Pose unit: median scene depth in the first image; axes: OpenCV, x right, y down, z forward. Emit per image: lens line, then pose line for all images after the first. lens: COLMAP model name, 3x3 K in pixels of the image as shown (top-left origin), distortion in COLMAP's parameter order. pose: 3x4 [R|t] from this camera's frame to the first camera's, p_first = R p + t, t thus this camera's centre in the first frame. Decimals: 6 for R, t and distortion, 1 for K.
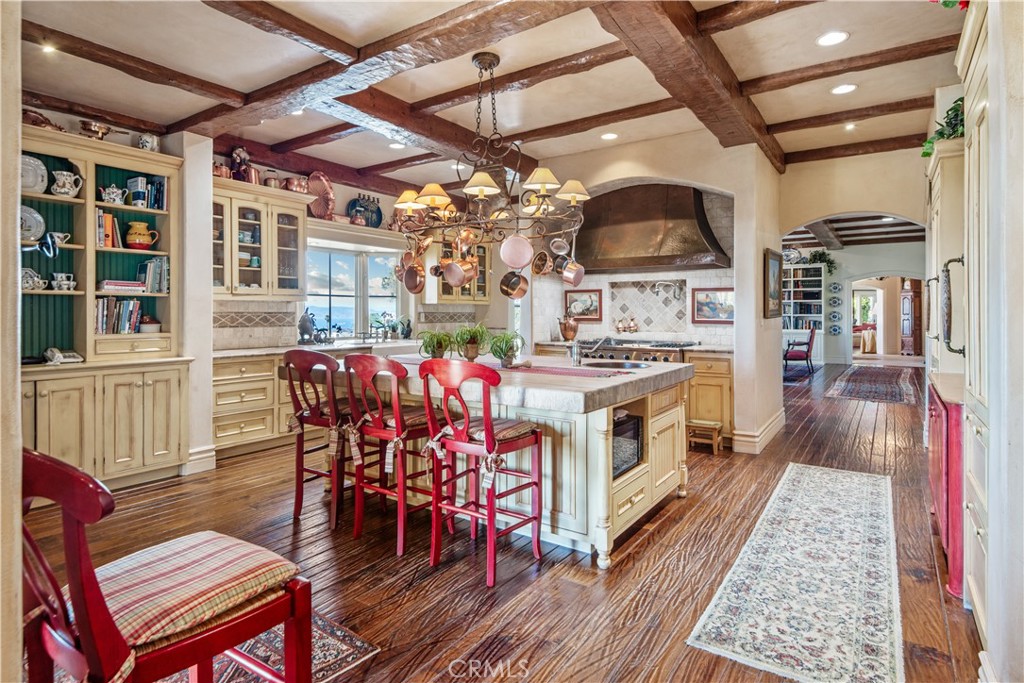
lens RADIAL K [[554.4, 0, 513.0], [0, 554.4, 314.1], [0, 0, 1]] dist [0.004825, -0.000167]
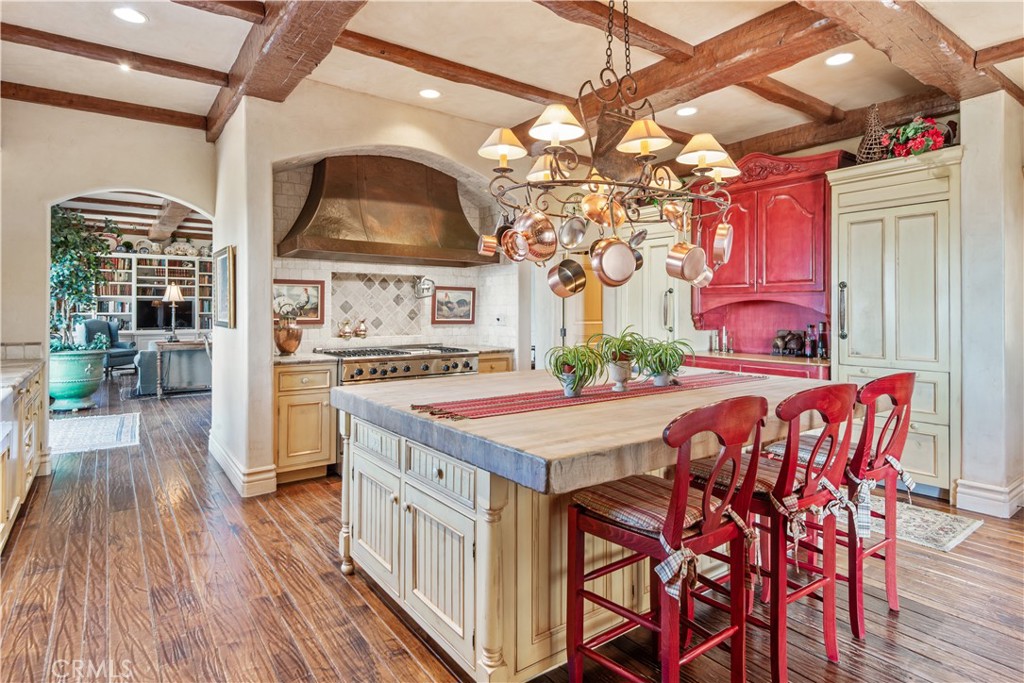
lens RADIAL K [[554.4, 0, 522.2], [0, 554.4, 309.0], [0, 0, 1]] dist [0.004825, -0.000167]
pose [[0.325694, 0.000575, 0.945475, -0.478965], [-0.001540, 0.999999, -0.000078, -0.008164], [-0.945474, -0.001431, 0.325695, 0.542246]]
